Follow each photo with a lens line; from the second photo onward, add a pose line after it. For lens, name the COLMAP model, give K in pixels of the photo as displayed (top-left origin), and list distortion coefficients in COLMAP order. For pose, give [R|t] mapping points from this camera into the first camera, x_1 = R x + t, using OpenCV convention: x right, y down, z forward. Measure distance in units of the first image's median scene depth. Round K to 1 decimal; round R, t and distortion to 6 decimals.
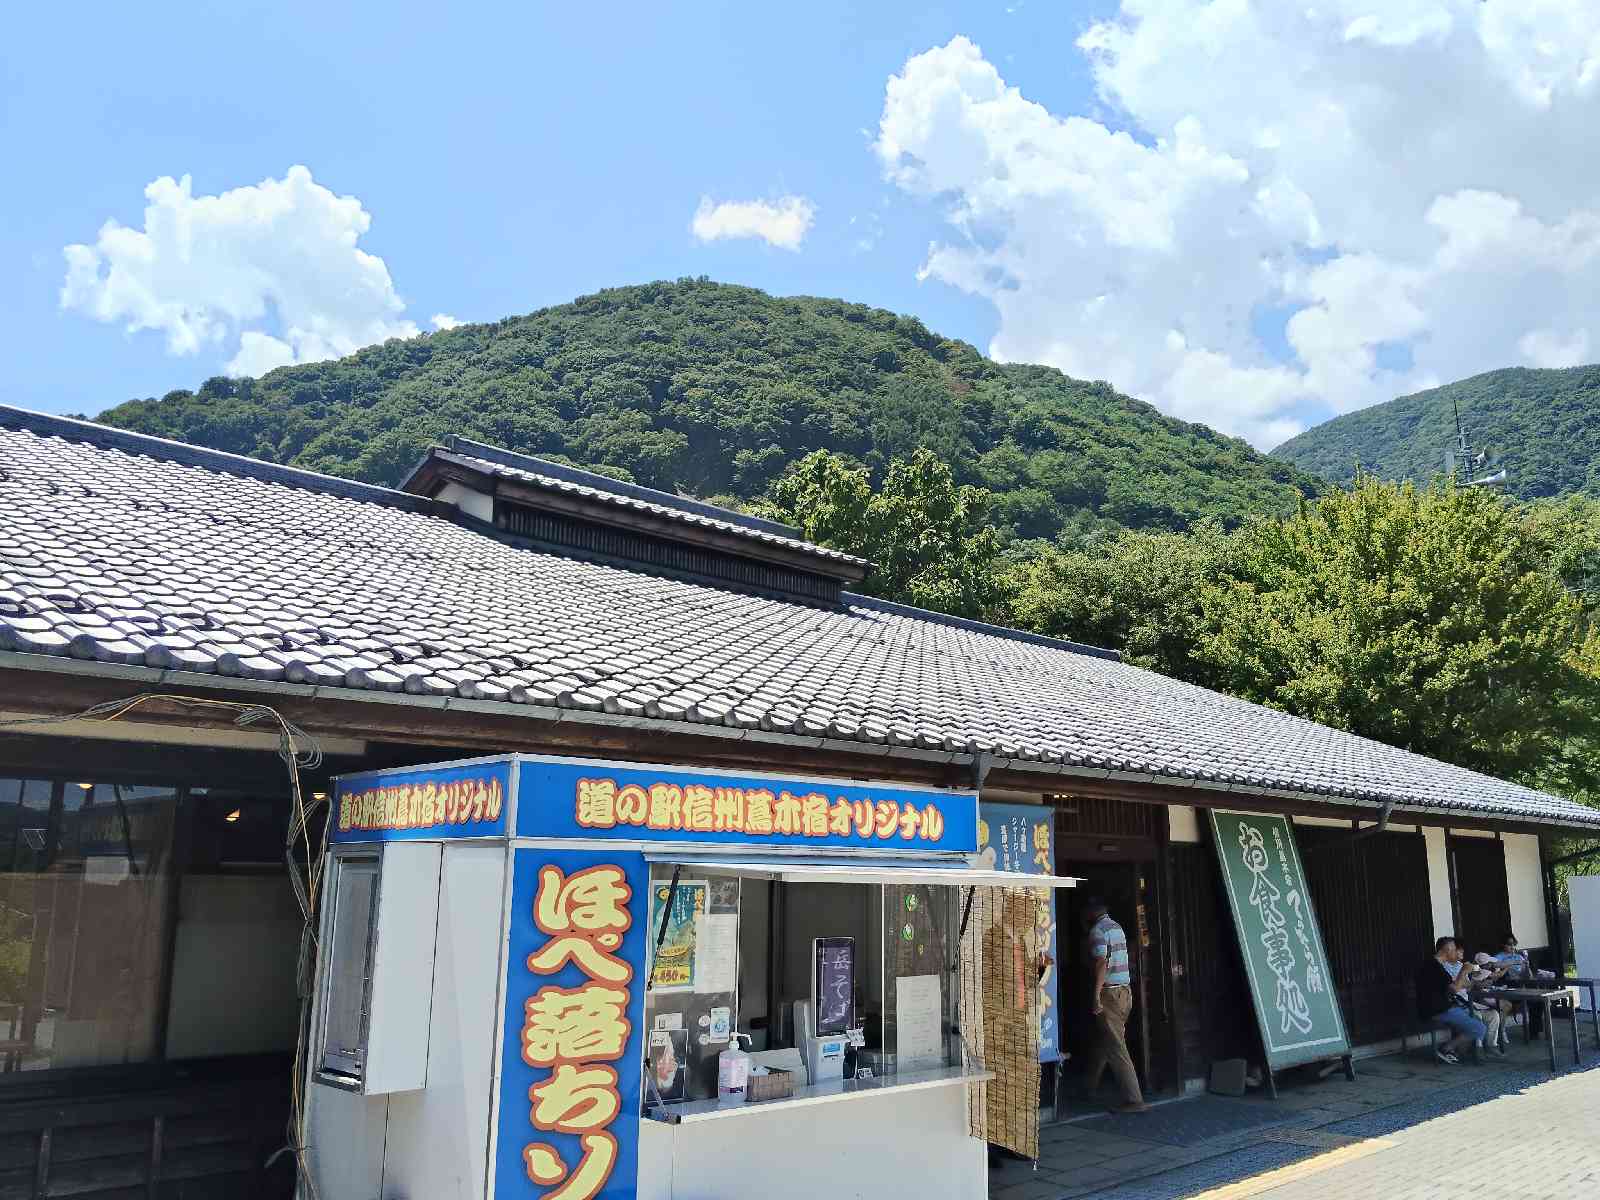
lens RADIAL K [[1288.8, 0, 802.1], [0, 1288.8, 613.3], [0, 0, 1]] dist [0.079221, -0.128763]
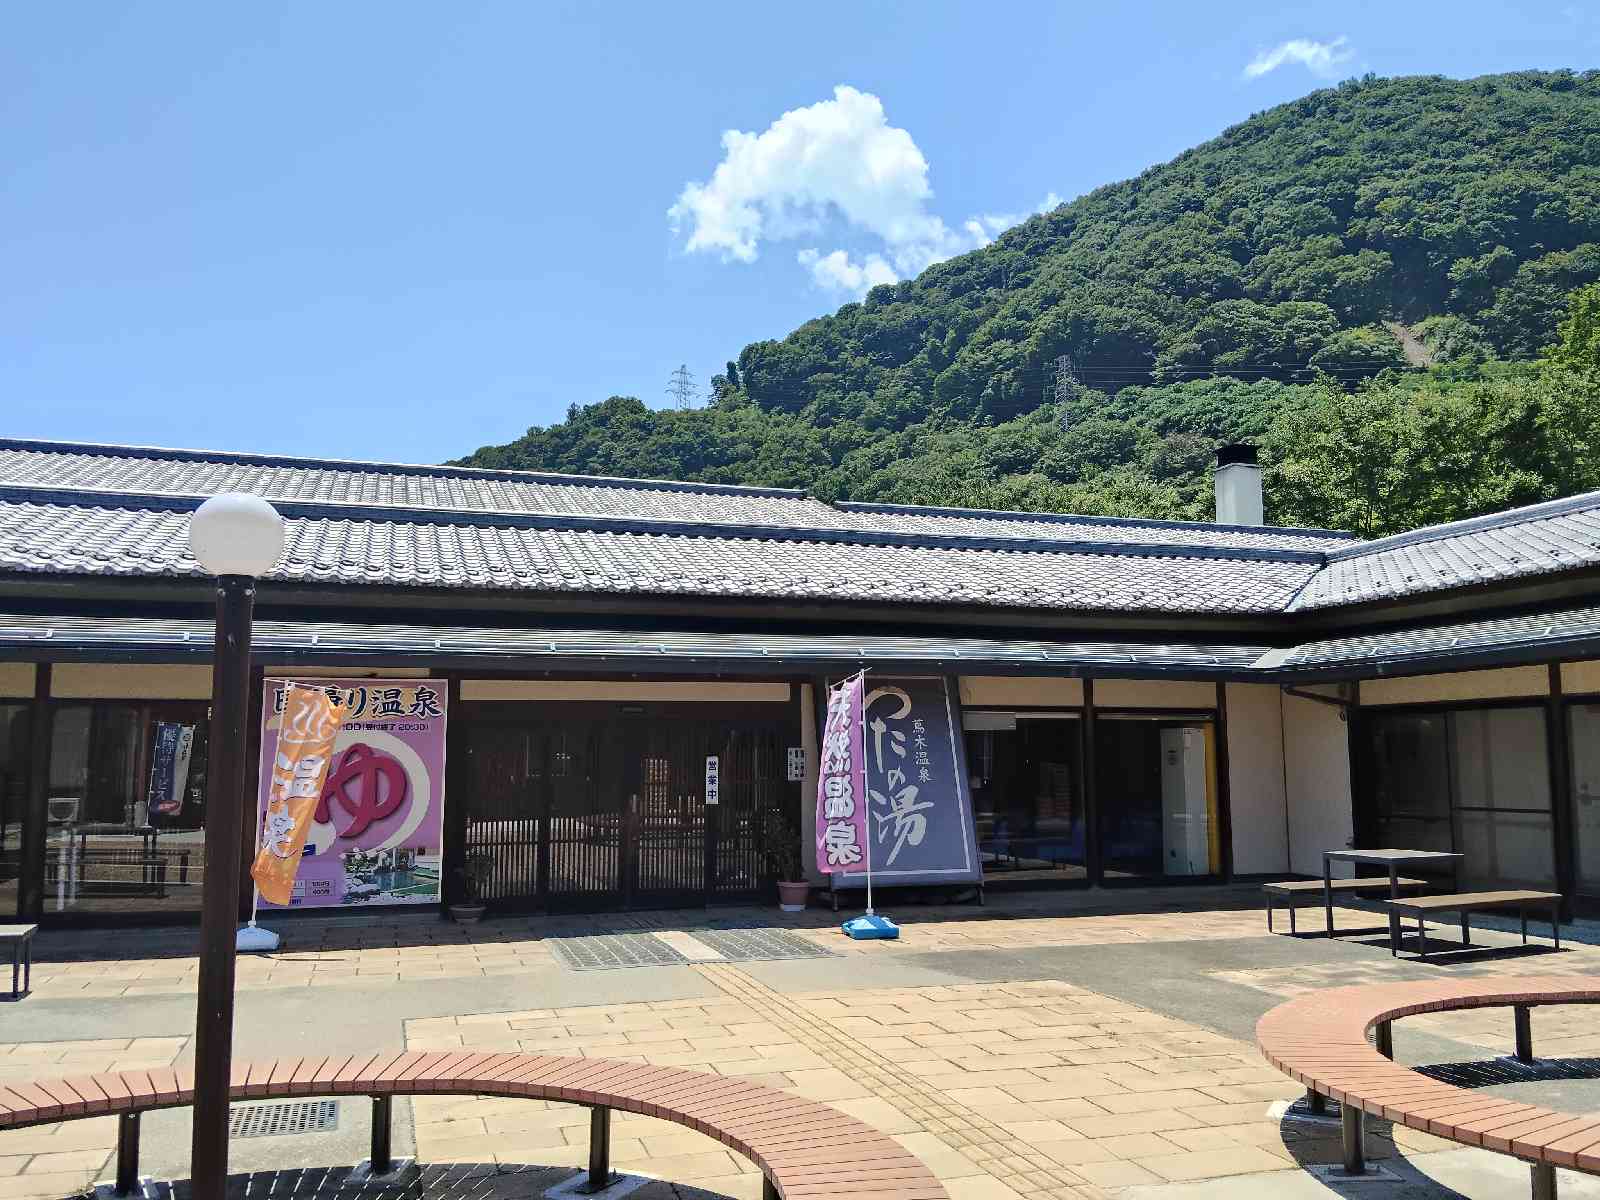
lens RADIAL K [[1288.8, 0, 810.3], [0, 1288.8, 613.3], [0, 0, 1]] dist [0.079221, -0.128763]
pose [[0.891957, -0.054845, -0.448782, -0.050124], [0.095666, 0.993034, 0.068779, 0.004348], [0.441884, -0.104282, 0.890990, 0.021742]]
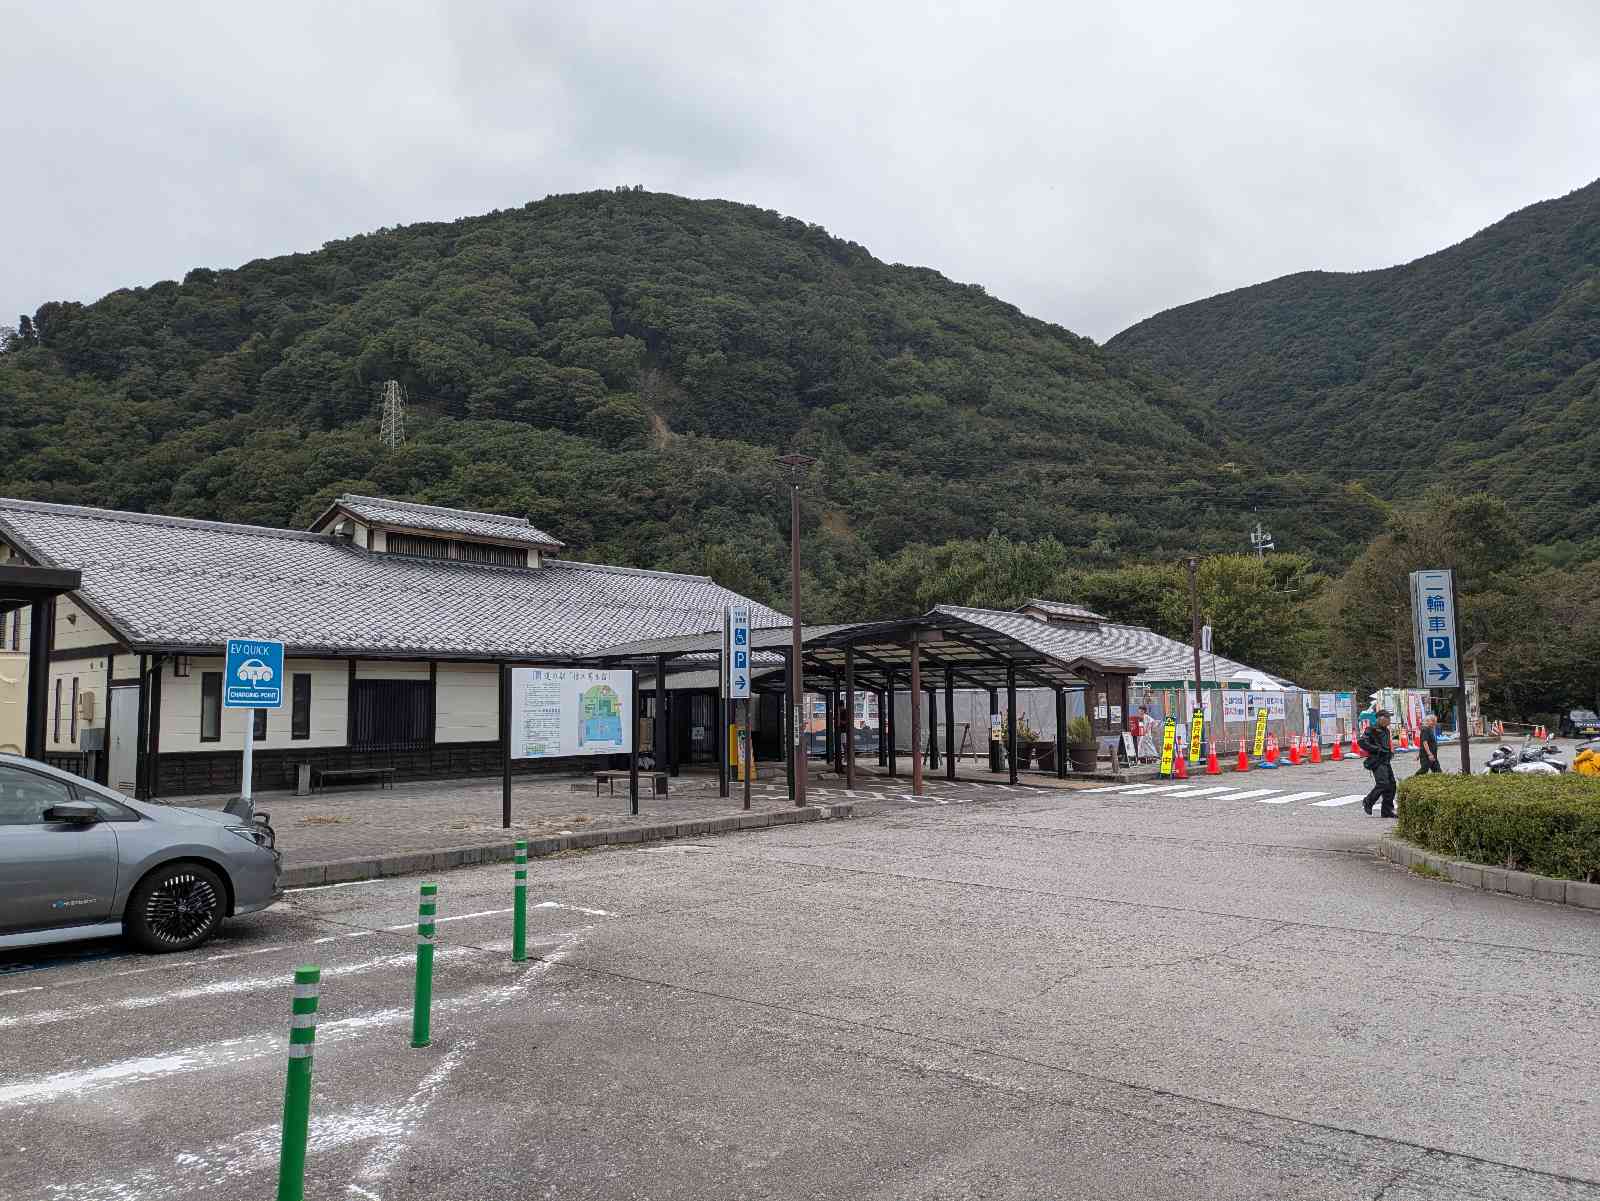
lens RADIAL K [[1168.2, 0, 831.3], [0, 1168.2, 606.4], [0, 0, 1]] dist [0.040938, -0.030468]
pose [[0.992599, -0.000445, 0.121435, -0.044674], [-0.013165, 0.993705, 0.111252, -0.017088], [-0.120720, -0.112028, 0.986345, -0.087718]]
